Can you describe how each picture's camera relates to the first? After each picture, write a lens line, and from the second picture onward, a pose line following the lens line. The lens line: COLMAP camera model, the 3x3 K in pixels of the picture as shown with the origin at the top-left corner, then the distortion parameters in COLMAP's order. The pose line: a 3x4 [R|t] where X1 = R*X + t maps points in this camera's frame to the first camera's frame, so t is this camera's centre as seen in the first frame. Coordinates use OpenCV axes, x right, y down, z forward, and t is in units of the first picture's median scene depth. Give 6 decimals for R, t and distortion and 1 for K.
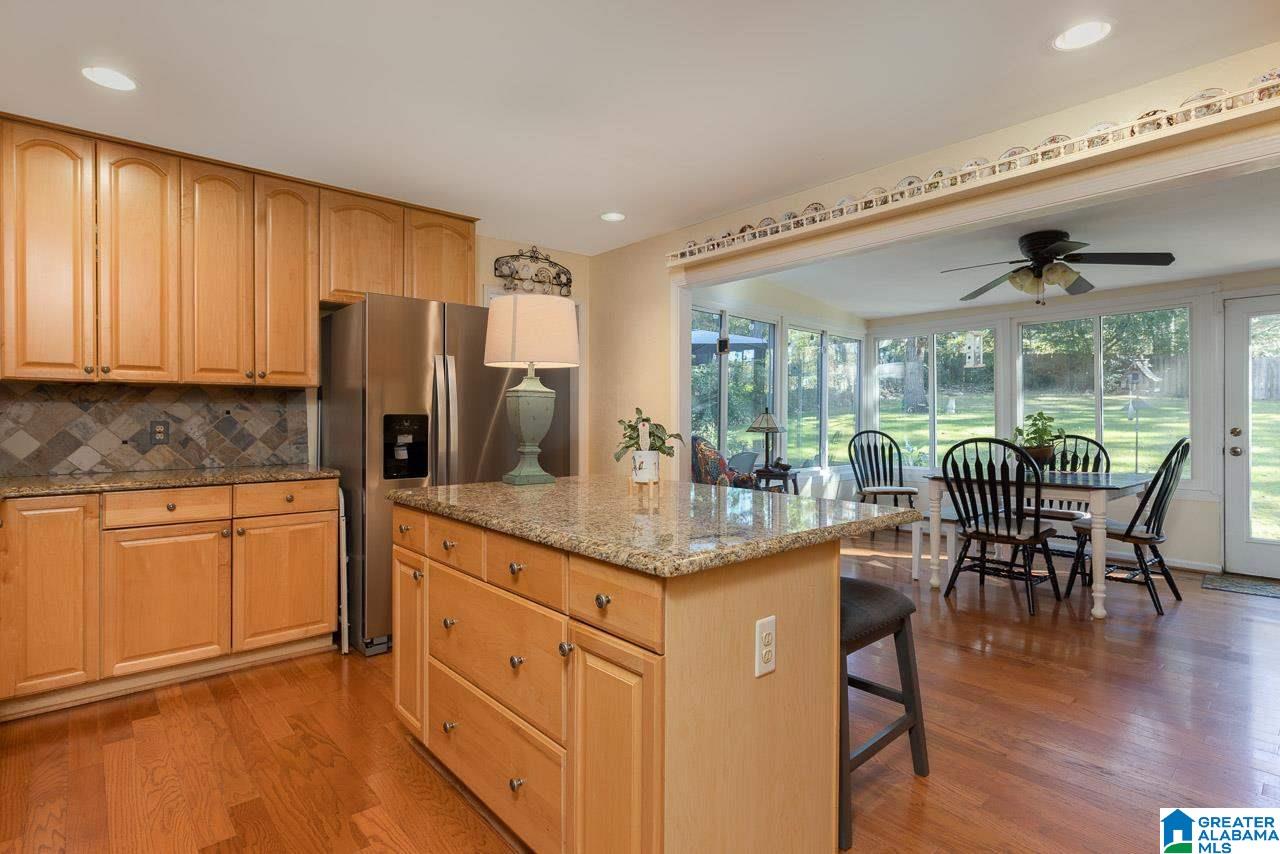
lens RADIAL K [[631.2, 0, 638.0], [0, 631.2, 417.0], [0, 0, 1]] dist [0.002313, -0.000006]
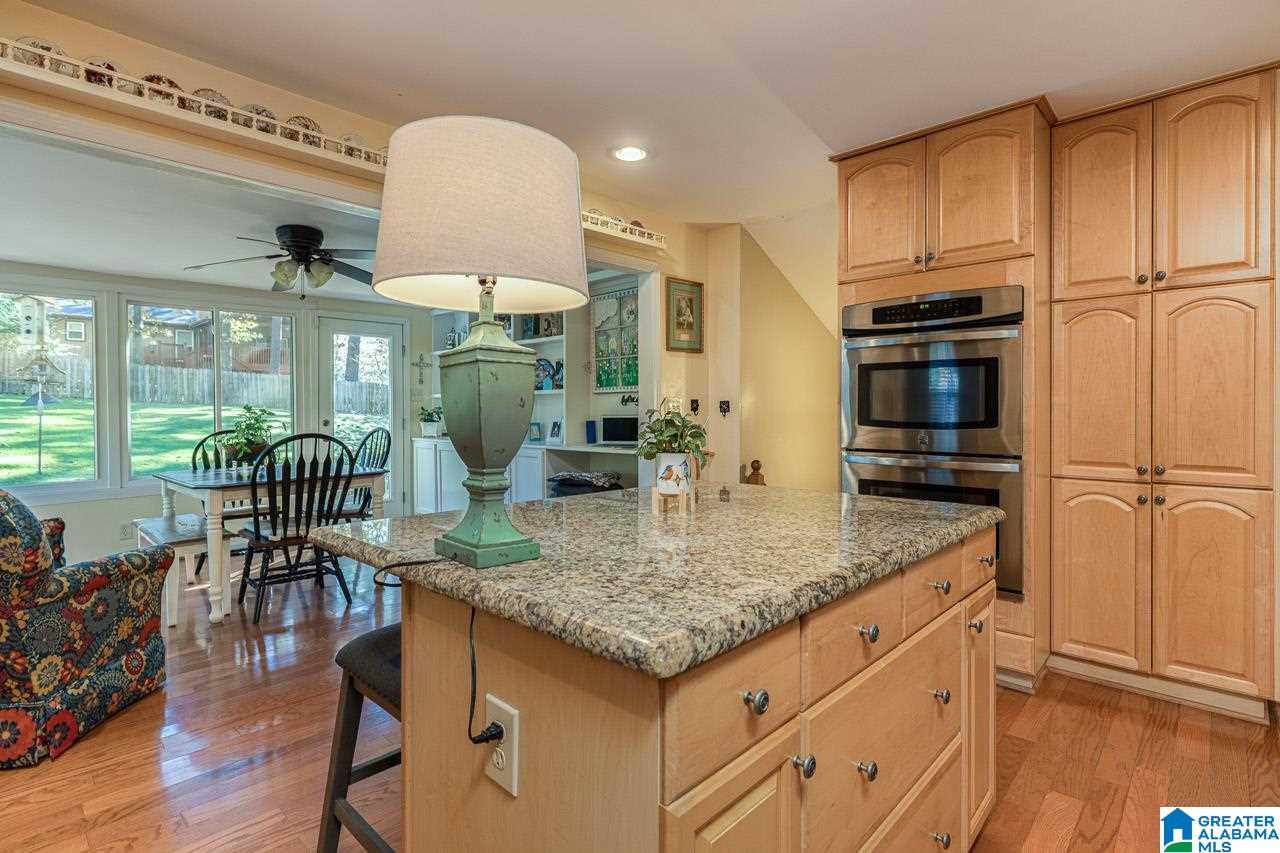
lens RADIAL K [[631.2, 0, 638.0], [0, 631.2, 416.5], [0, 0, 1]] dist [0.002313, -0.000006]
pose [[-0.112845, -0.006114, 0.993594, -0.365708], [0.000527, 0.999981, 0.006213, 0.003070], [-0.993612, 0.001224, -0.112840, 0.530546]]
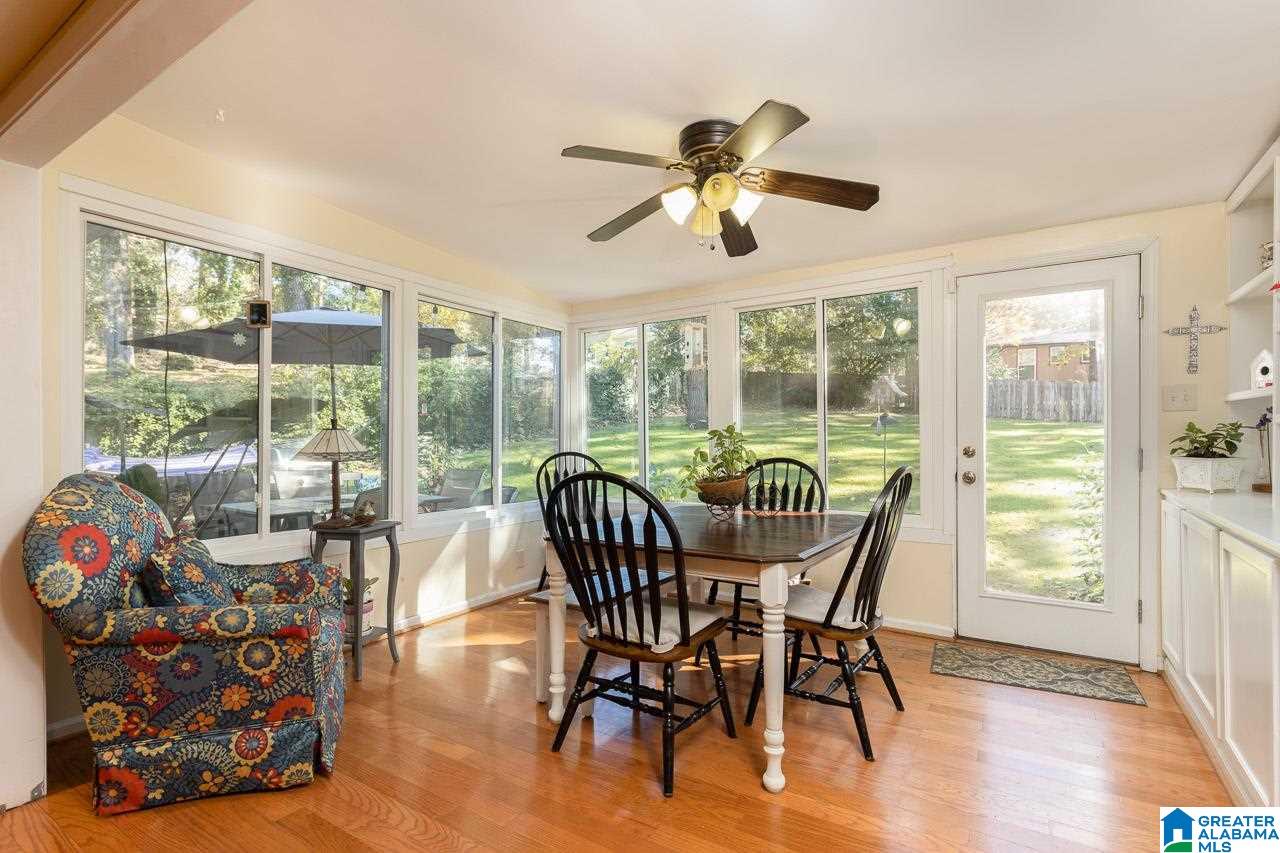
lens RADIAL K [[631.2, 0, 651.5], [0, 631.2, 433.4], [0, 0, 1]] dist [0.001474, -0.000398]
pose [[0.956907, -0.001639, 0.290389, 0.367073], [0.002089, 0.999997, -0.001238, 0.001344], [-0.290386, 0.001791, 0.956908, 0.392395]]
